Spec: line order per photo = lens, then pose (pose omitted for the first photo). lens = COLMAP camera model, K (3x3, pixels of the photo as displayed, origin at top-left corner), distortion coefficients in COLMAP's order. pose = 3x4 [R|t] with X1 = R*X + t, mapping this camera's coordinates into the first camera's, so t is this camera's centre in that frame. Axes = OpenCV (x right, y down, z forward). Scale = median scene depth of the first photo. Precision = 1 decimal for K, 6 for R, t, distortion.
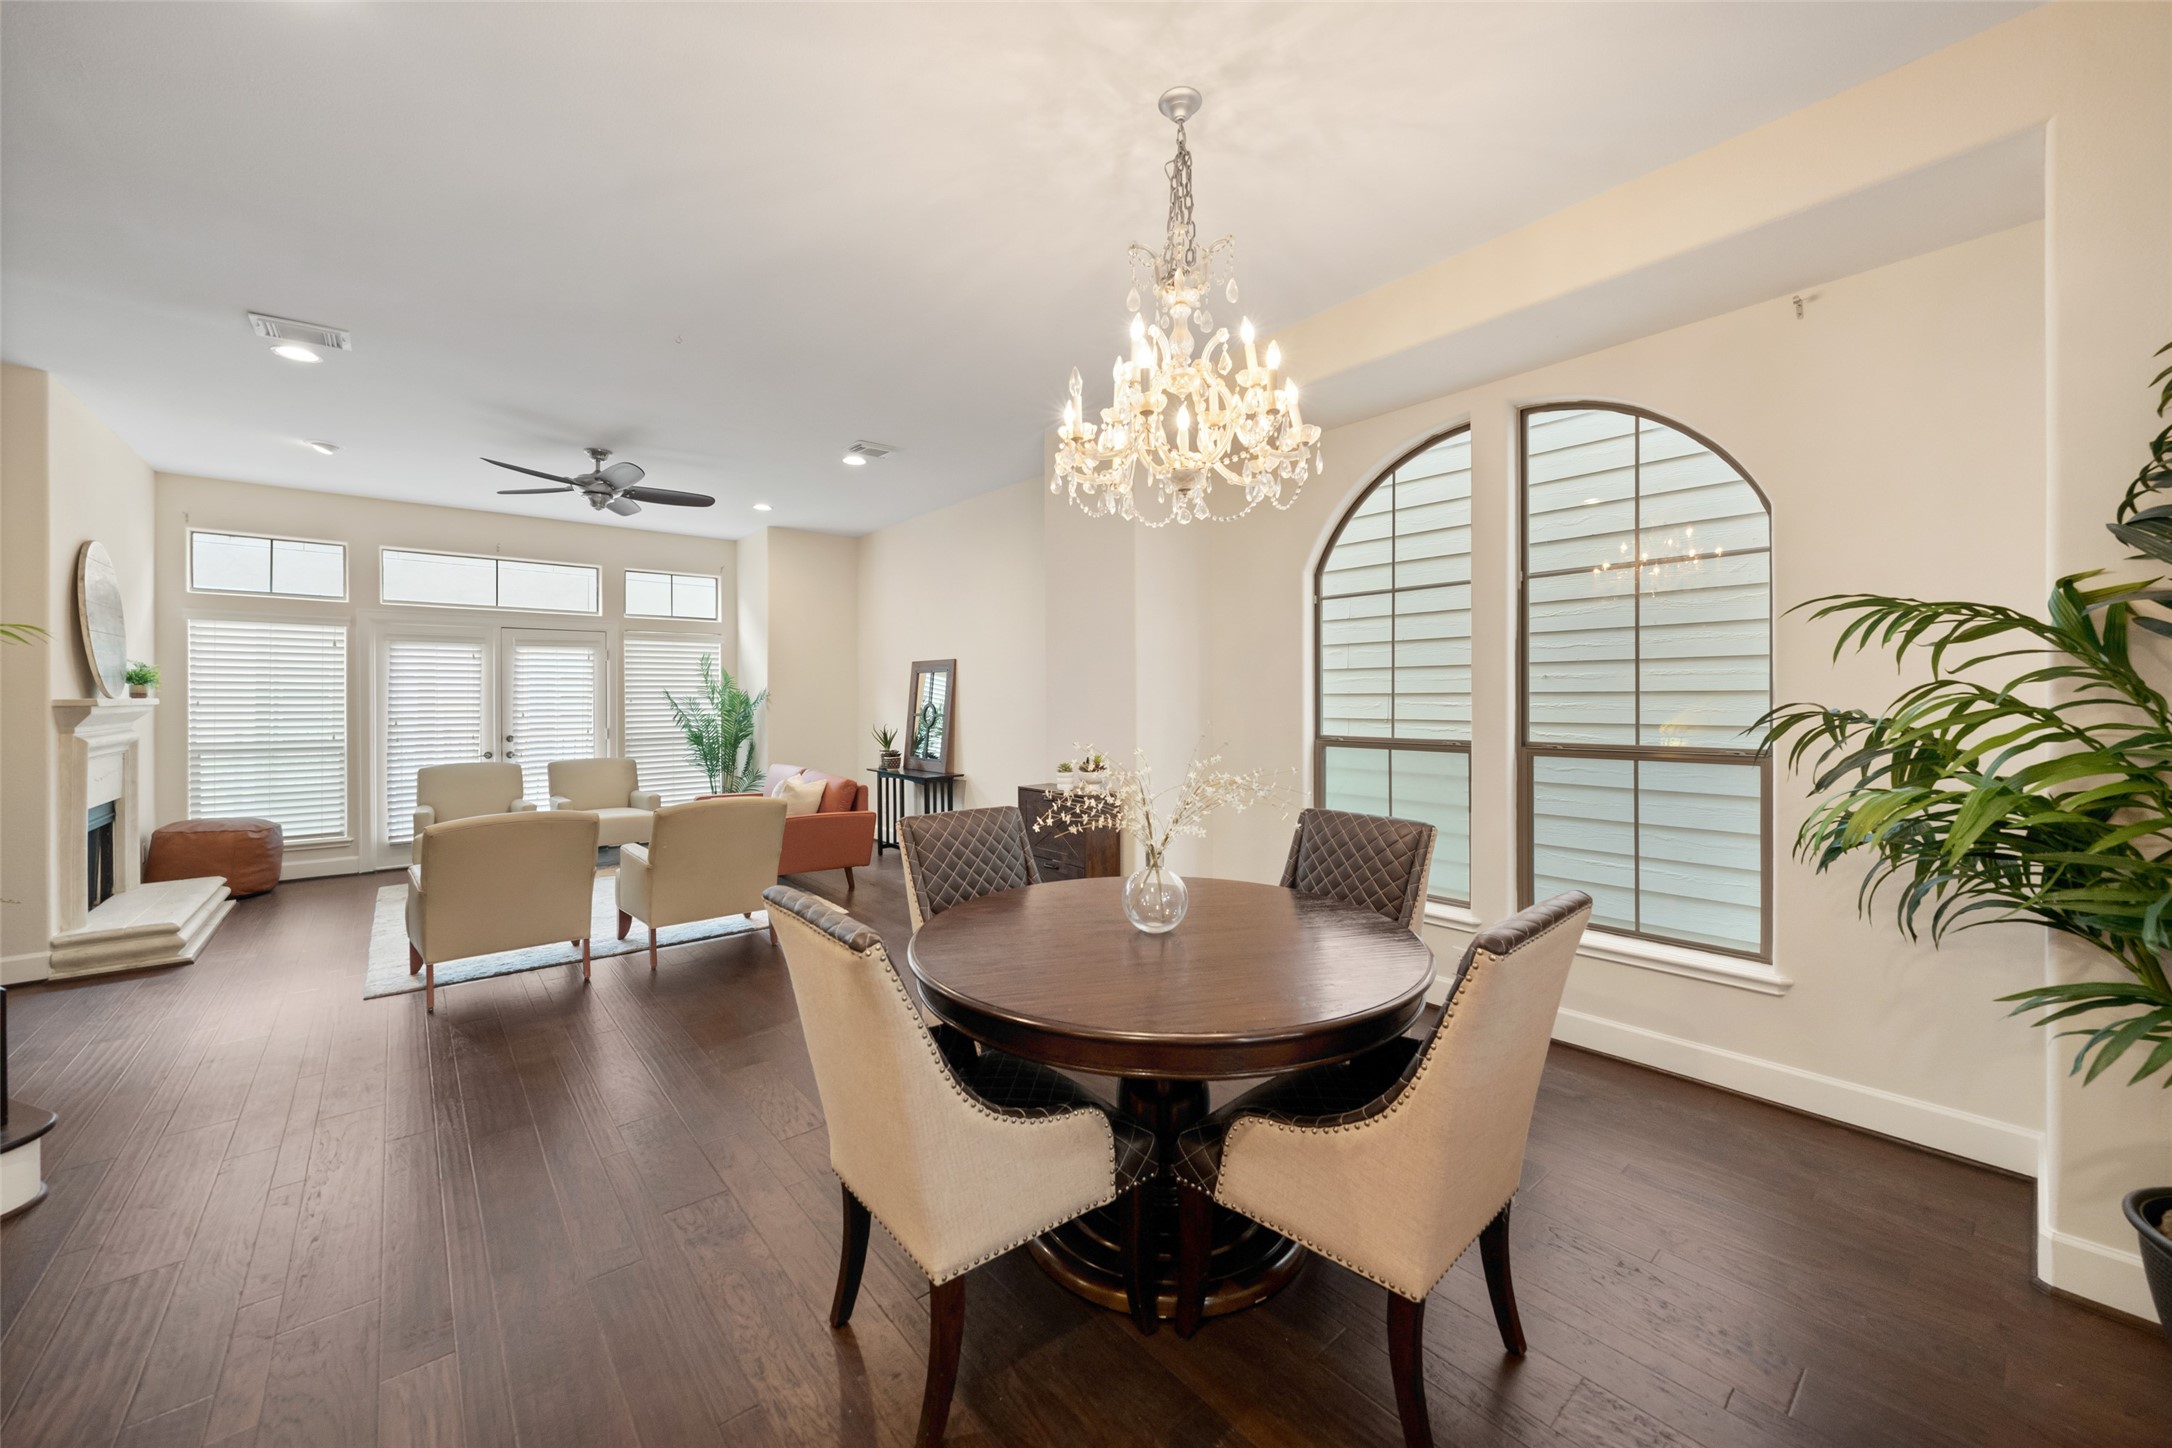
lens RADIAL K [[805.3, 0, 1078.2], [0, 805.3, 699.5], [0, 0, 1]] dist [-0.000983, 0.000217]
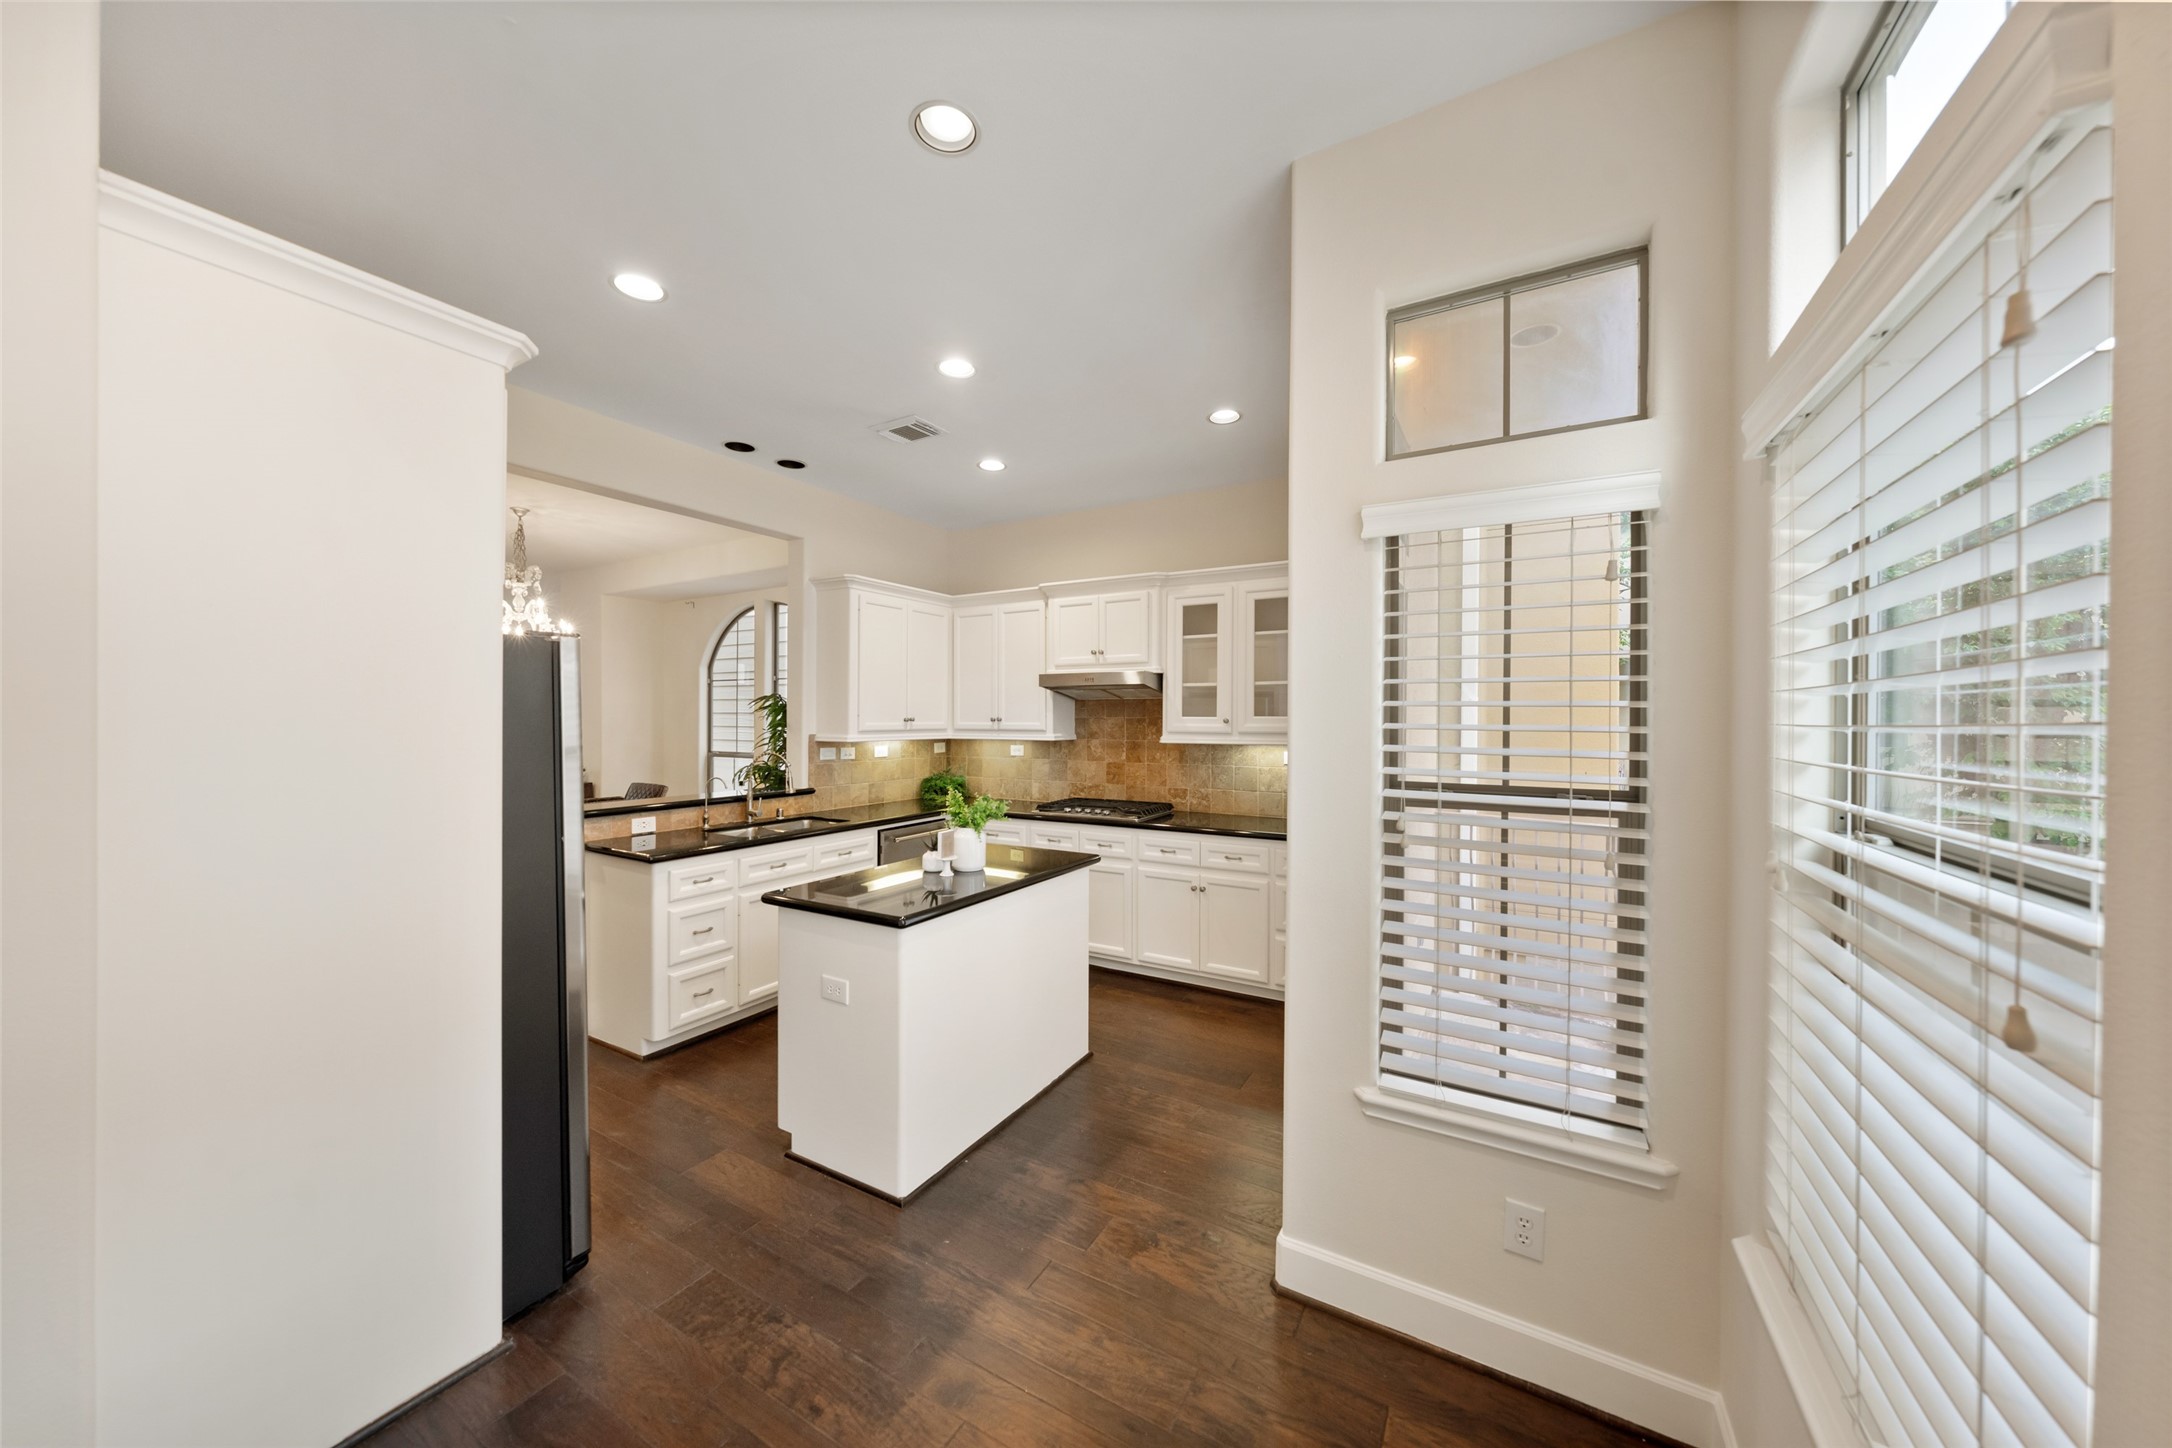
lens RADIAL K [[747.9, 0, 1074.5], [0, 747.9, 717.9], [0, 0, 1]] dist [-0.004059, 0.000736]
pose [[0.944495, 0.009046, 0.328401, 0.426550], [-0.007752, 0.999956, -0.005249, -0.026412], [-0.328434, 0.002412, 0.944524, -0.791407]]
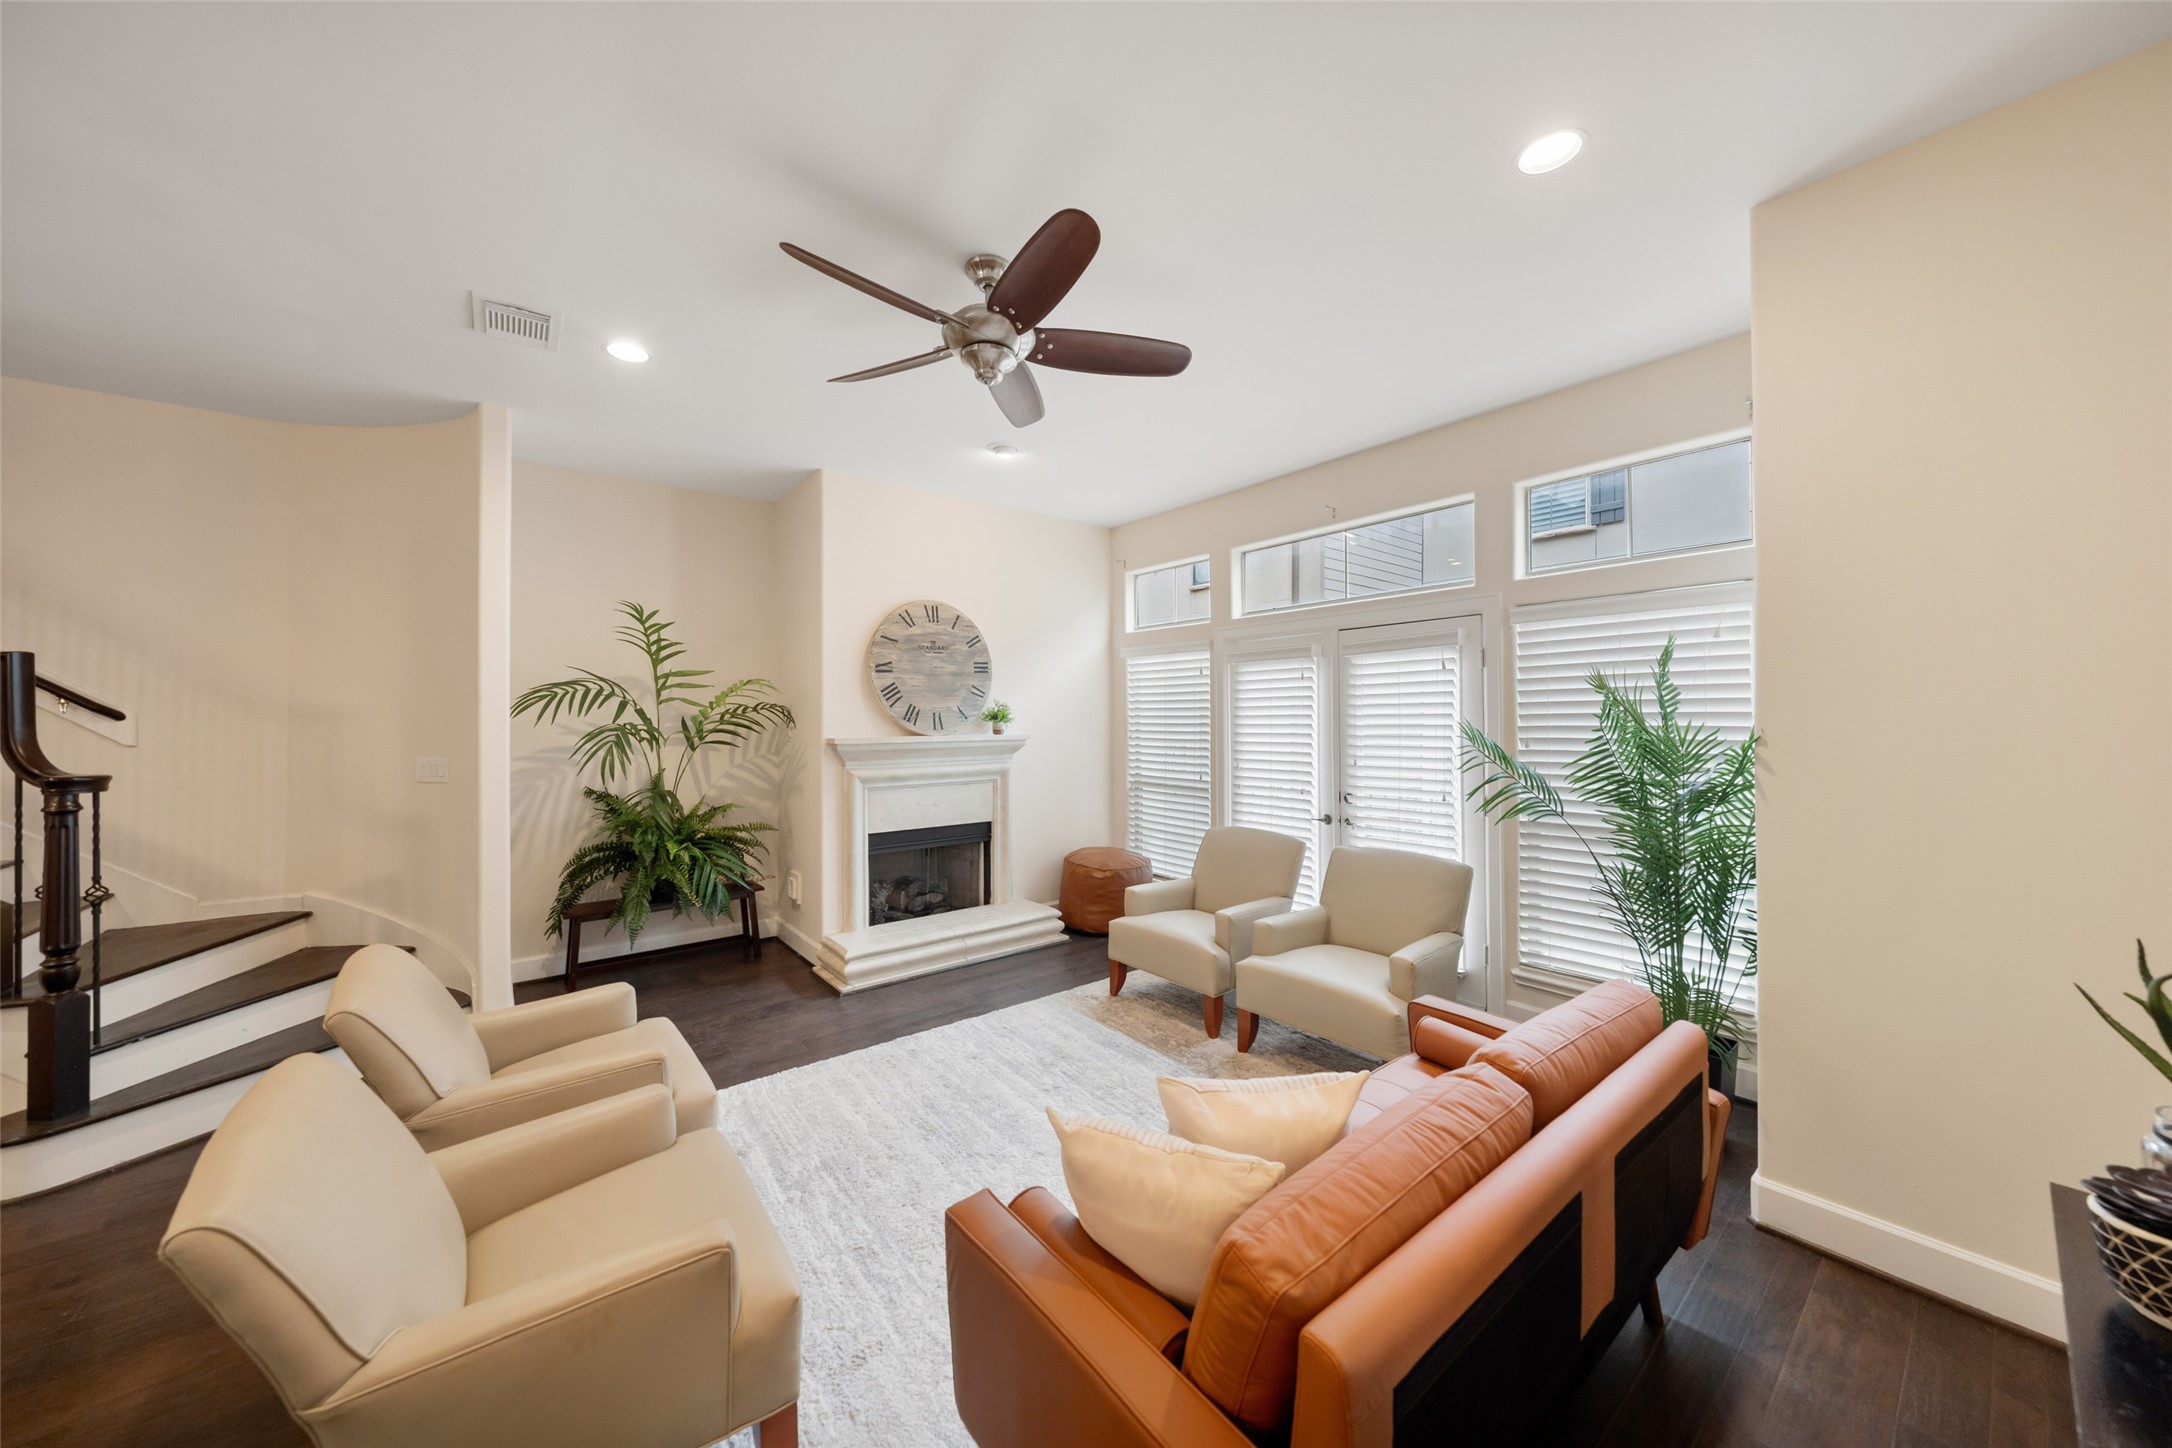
lens RADIAL K [[747.9, 0, 1085.1], [0, 747.9, 717.7], [0, 0, 1]] dist [-0.004059, 0.000736]
pose [[-0.023945, 0.000129, -0.999713, -0.121240], [0.002413, 0.999997, 0.000071, -0.022964], [0.999710, -0.002411, -0.023945, 1.066589]]
